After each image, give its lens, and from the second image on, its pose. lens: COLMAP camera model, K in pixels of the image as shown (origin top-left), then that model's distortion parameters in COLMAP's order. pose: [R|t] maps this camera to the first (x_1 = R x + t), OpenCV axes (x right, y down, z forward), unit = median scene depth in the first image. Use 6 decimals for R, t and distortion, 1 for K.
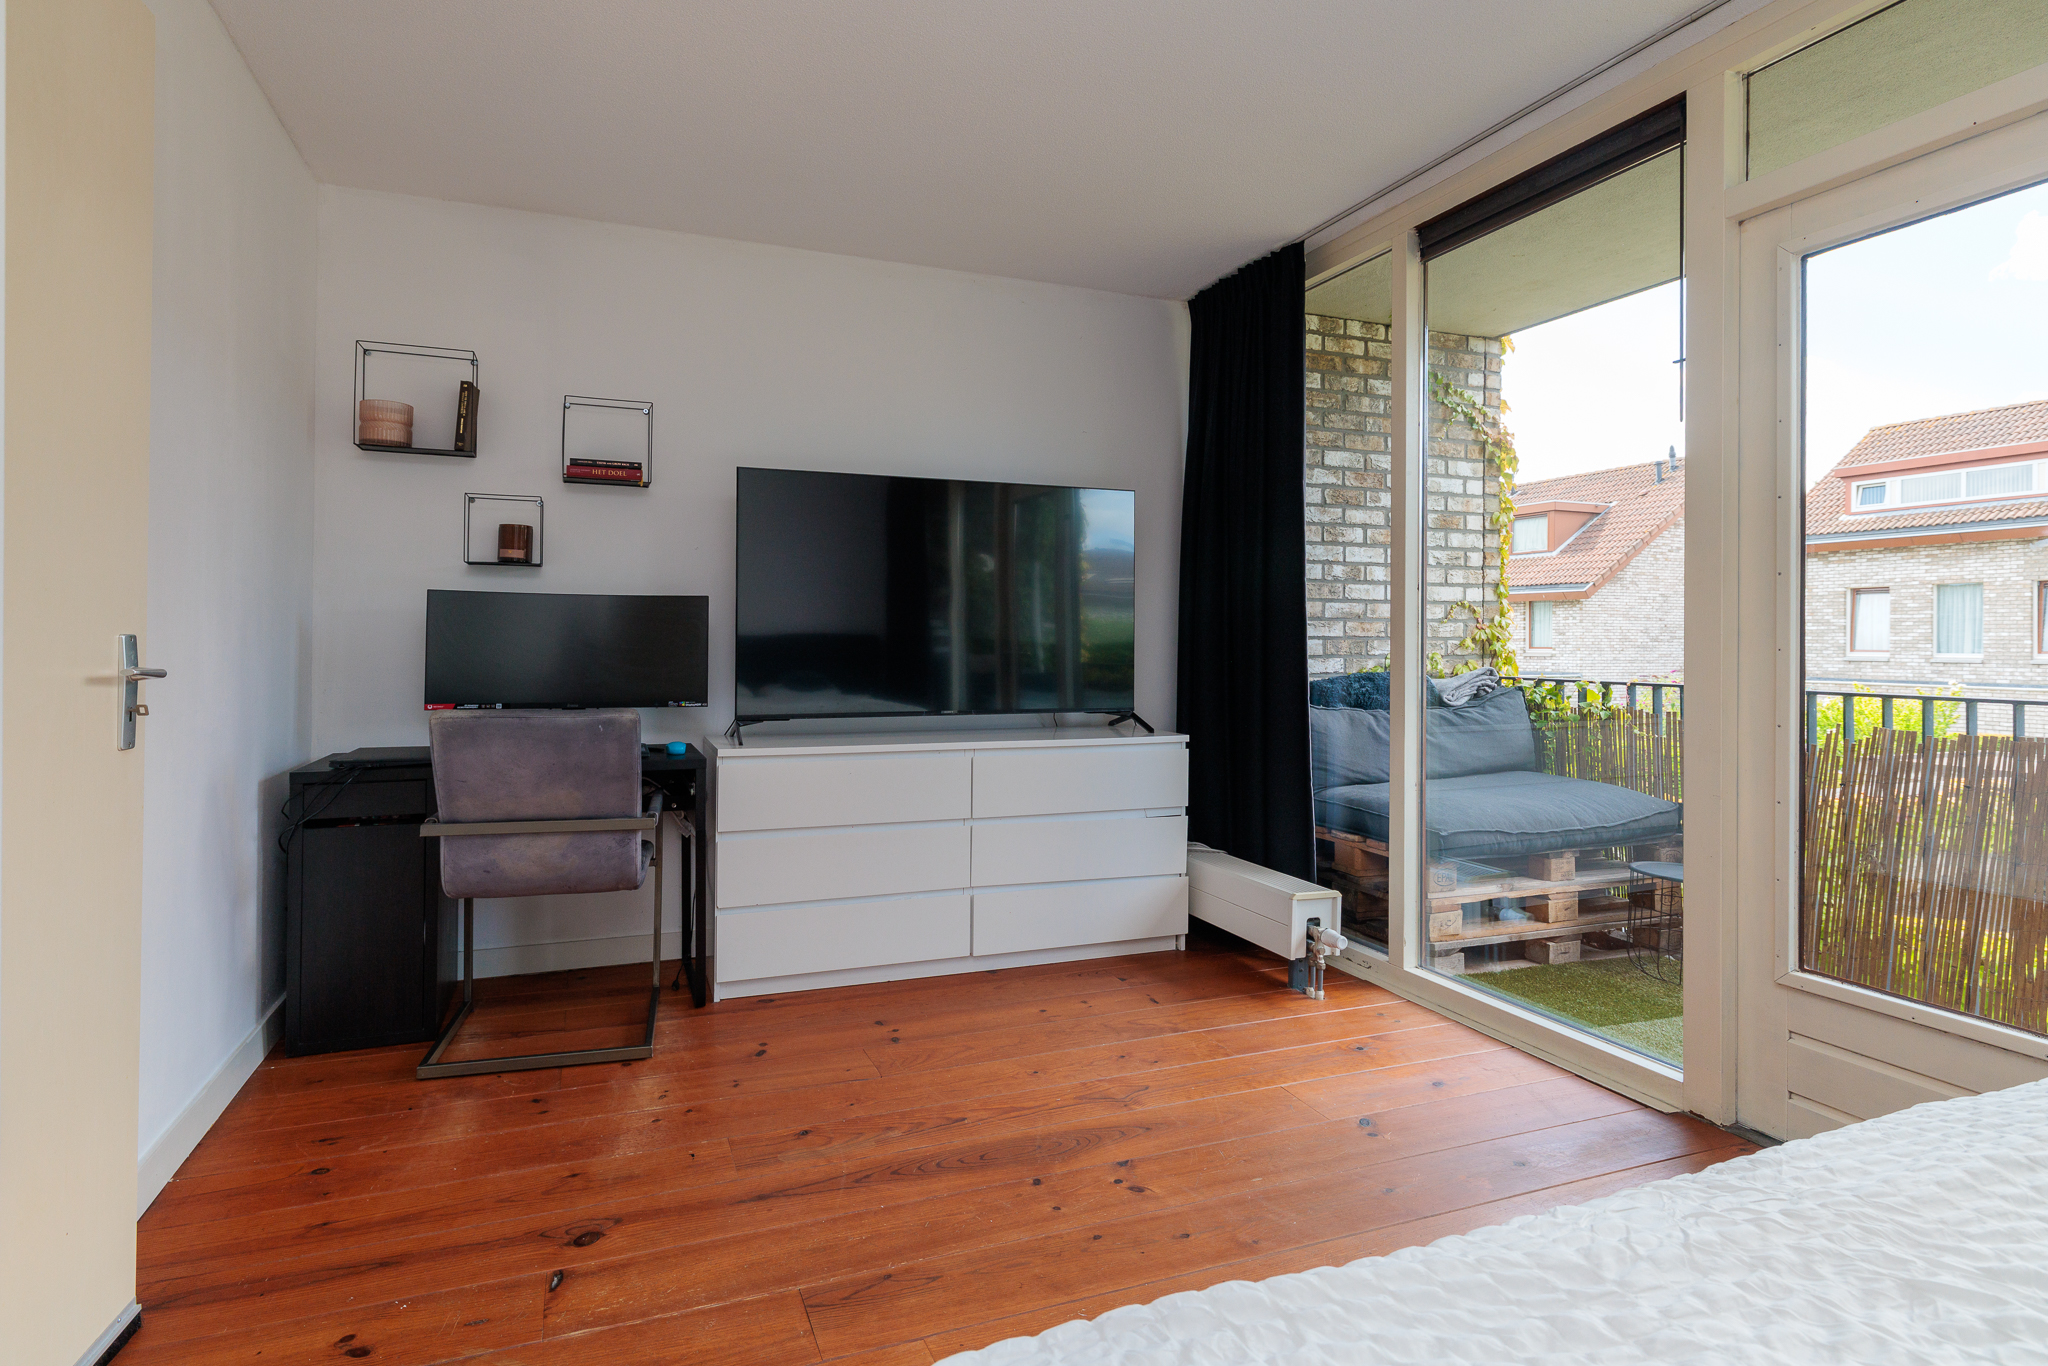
lens RADIAL K [[1025.7, 0, 974.0], [0, 1025.7, 645.3], [0, 0, 1]] dist [-0.000346, -0.000657]
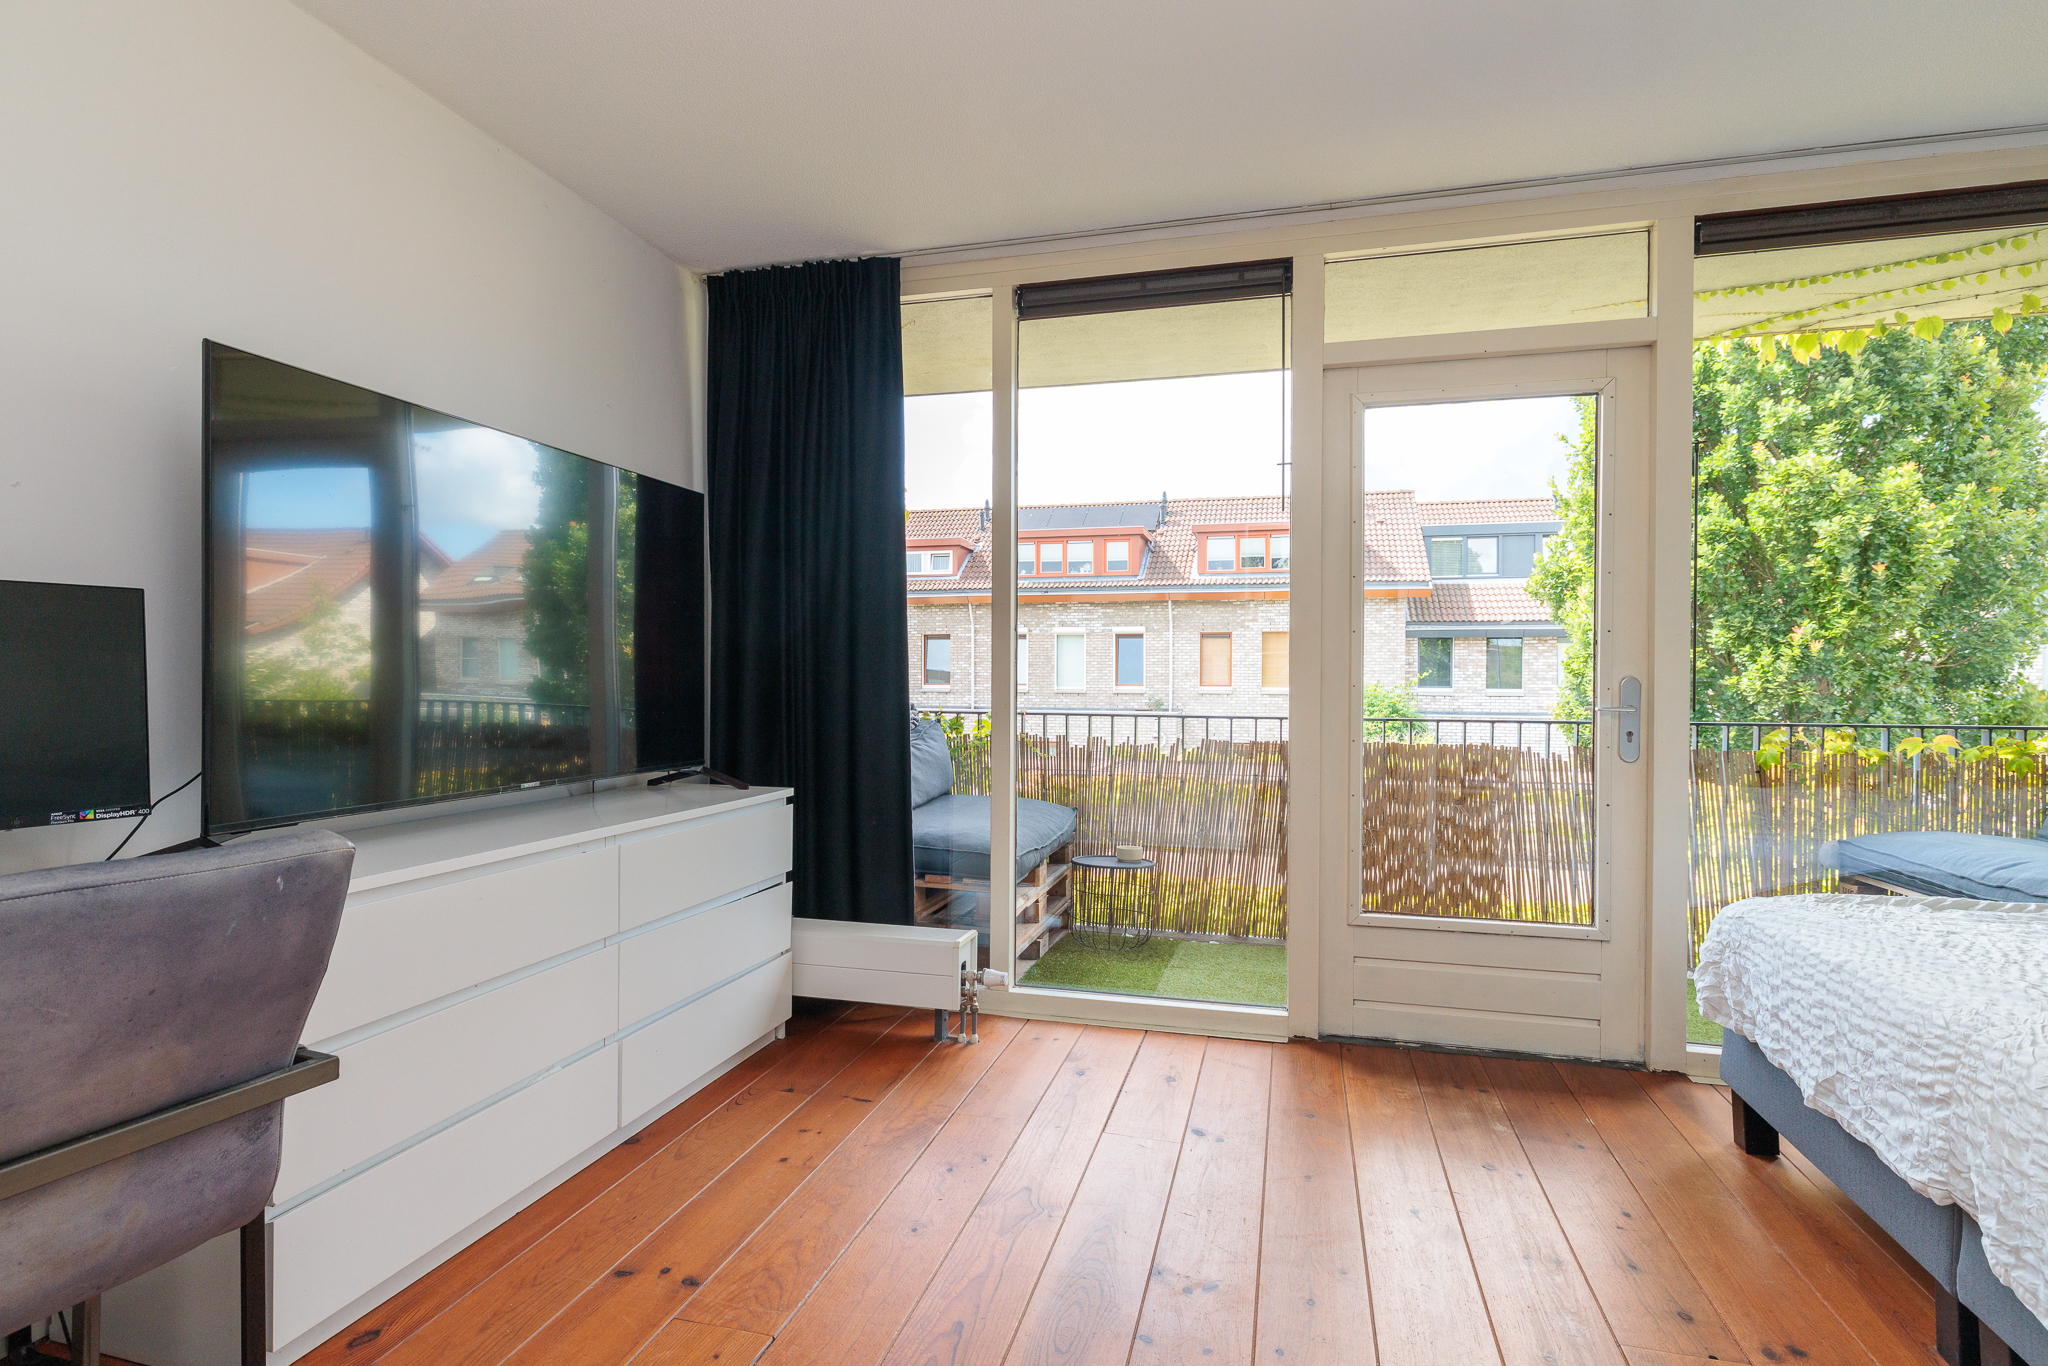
lens RADIAL K [[1025.7, 0, 1019.9], [0, 1025.7, 682.5], [0, 0, 1]] dist [-0.000346, -0.000657]
pose [[0.584545, -0.006683, 0.811334, -0.409175], [0.003826, 0.999978, 0.005480, -0.005308], [-0.811353, -0.000099, 0.584557, 0.371136]]
